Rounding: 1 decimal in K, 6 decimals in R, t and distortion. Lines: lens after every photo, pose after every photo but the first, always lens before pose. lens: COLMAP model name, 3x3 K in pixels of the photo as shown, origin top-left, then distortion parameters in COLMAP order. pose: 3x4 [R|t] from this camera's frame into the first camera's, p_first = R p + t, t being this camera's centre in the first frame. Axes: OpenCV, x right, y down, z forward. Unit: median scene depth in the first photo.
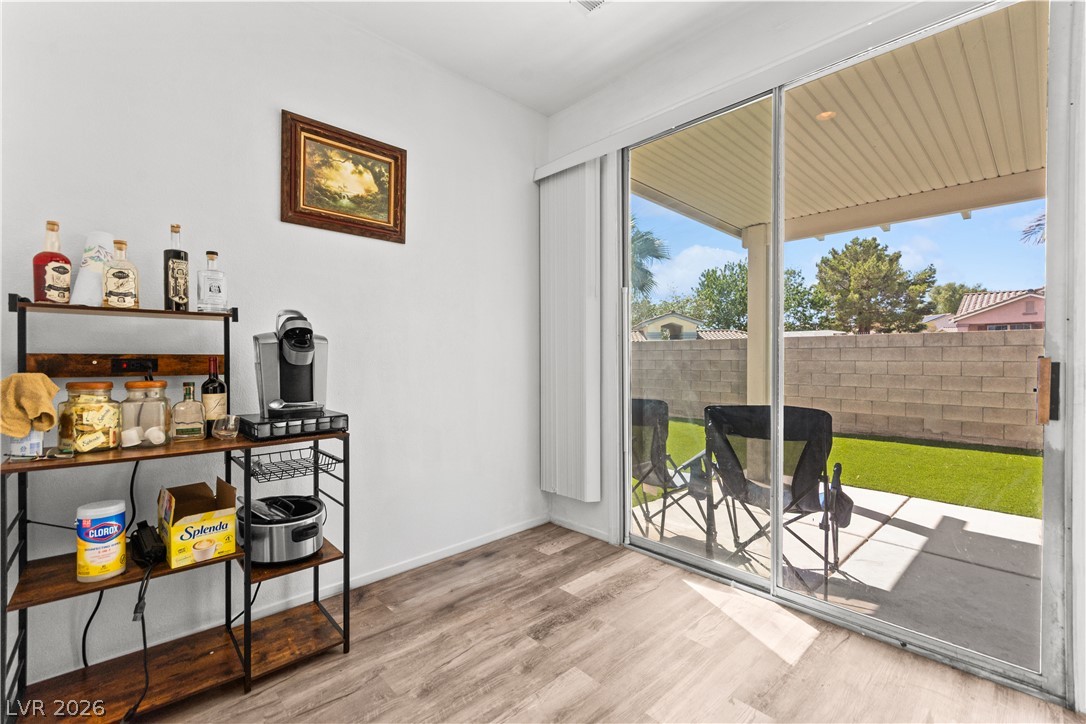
lens RADIAL K [[476.2, 0, 543.0], [0, 476.2, 362.0], [0, 0, 1]] dist [0.004091, 0.000039]
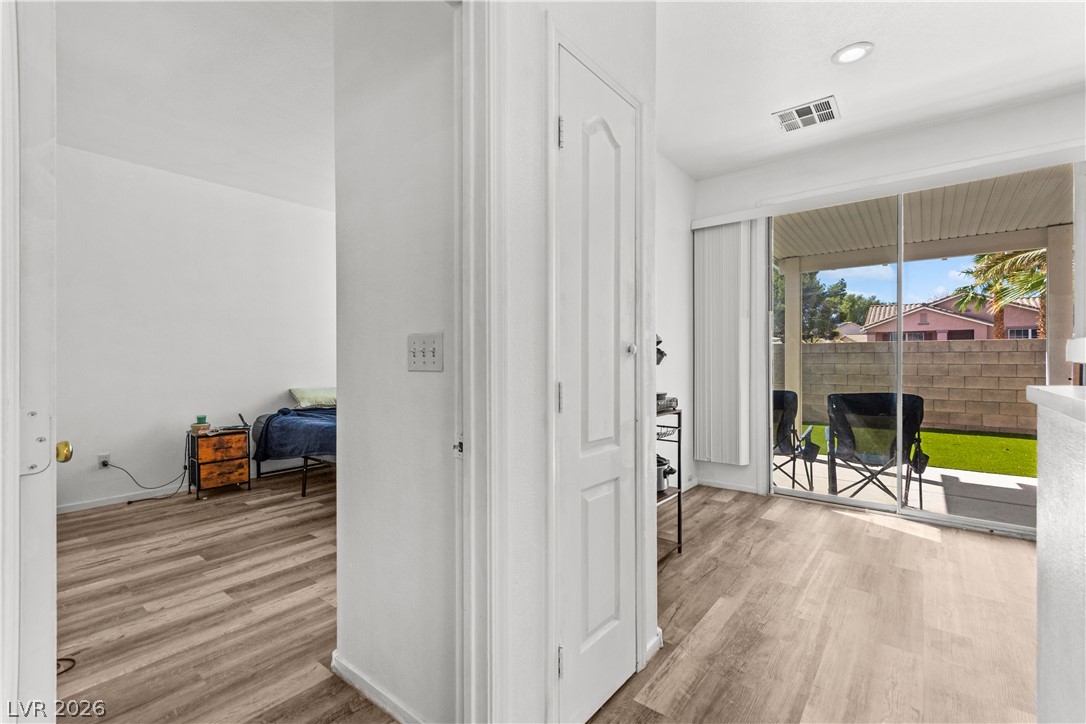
lens RADIAL K [[474.8, 0, 543.0], [0, 474.8, 362.0], [0, 0, 1]] dist [0.007111, -0.000410]
pose [[0.990247, 0.000156, 0.139322, -0.926454], [0.000811, 0.999976, -0.006888, 0.002891], [-0.139320, 0.006934, 0.990223, -0.402025]]
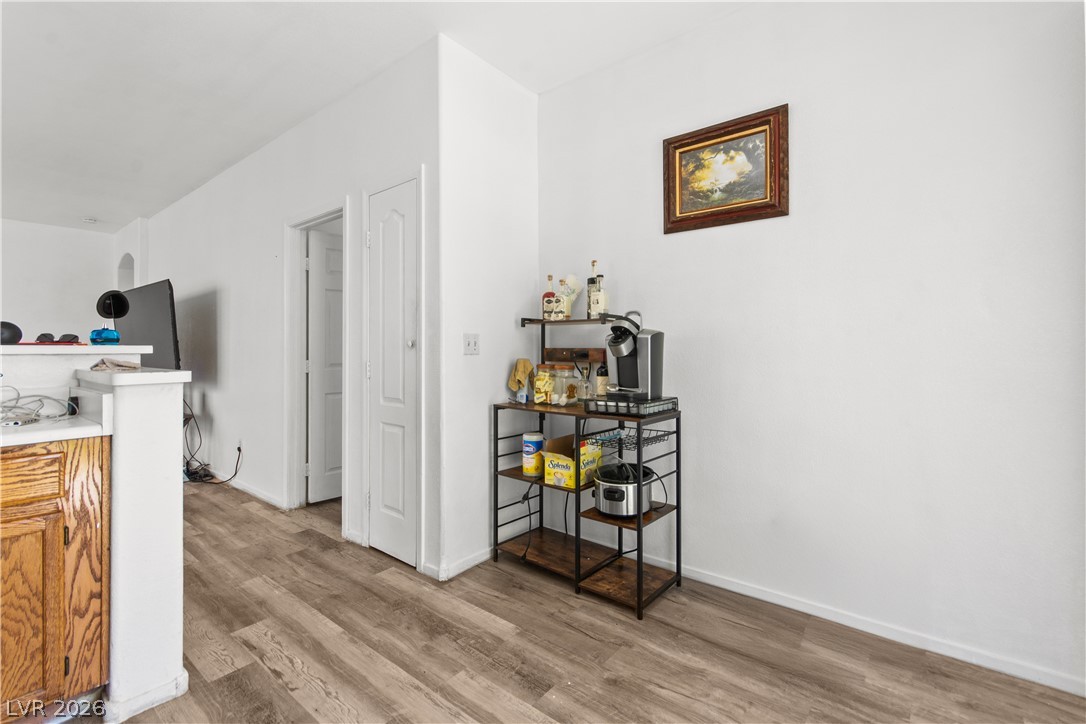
lens RADIAL K [[484.7, 0, 546.3], [0, 484.7, 341.3], [0, 0, 1]] dist [0.007564, -0.000179]
pose [[0.135198, -0.010739, -0.990760, 0.590120], [-0.004509, 0.999924, -0.011453, -0.016299], [0.990808, 0.006016, 0.135139, 0.549220]]
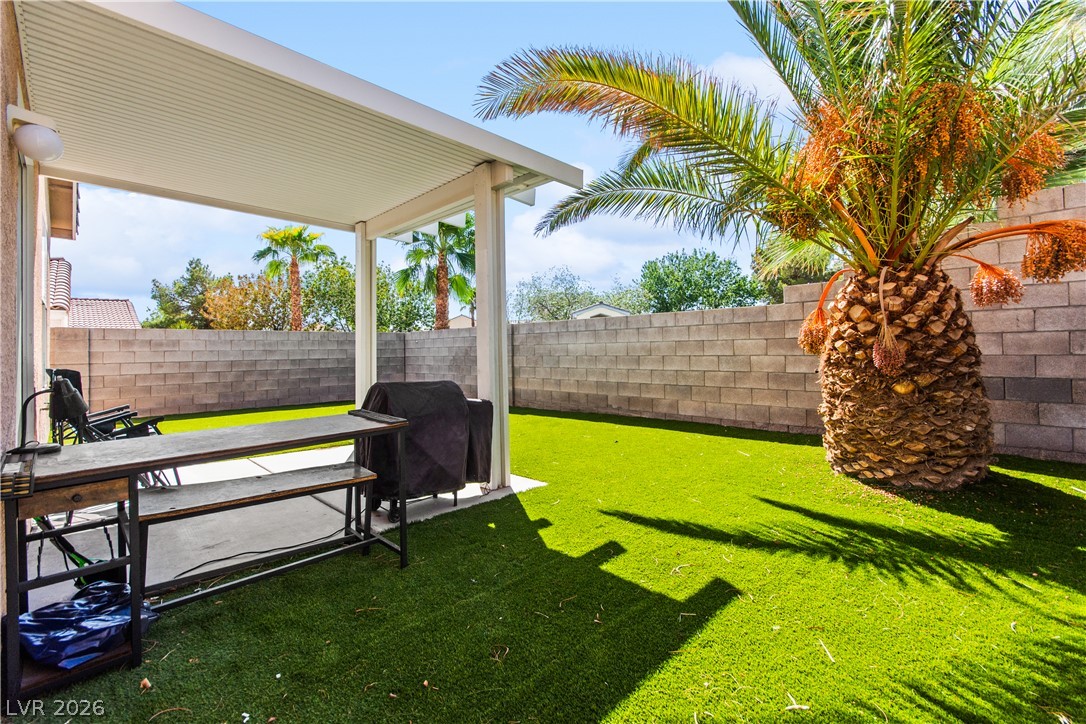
lens RADIAL K [[484.7, 0, 546.3], [0, 484.7, 341.3], [0, 0, 1]] dist [0.007564, -0.000179]
pose [[0.999777, -0.011343, 0.017813, 2.052781], [0.011861, 0.999502, -0.029248, 0.081802], [-0.017472, 0.029452, 0.999413, -0.372711]]
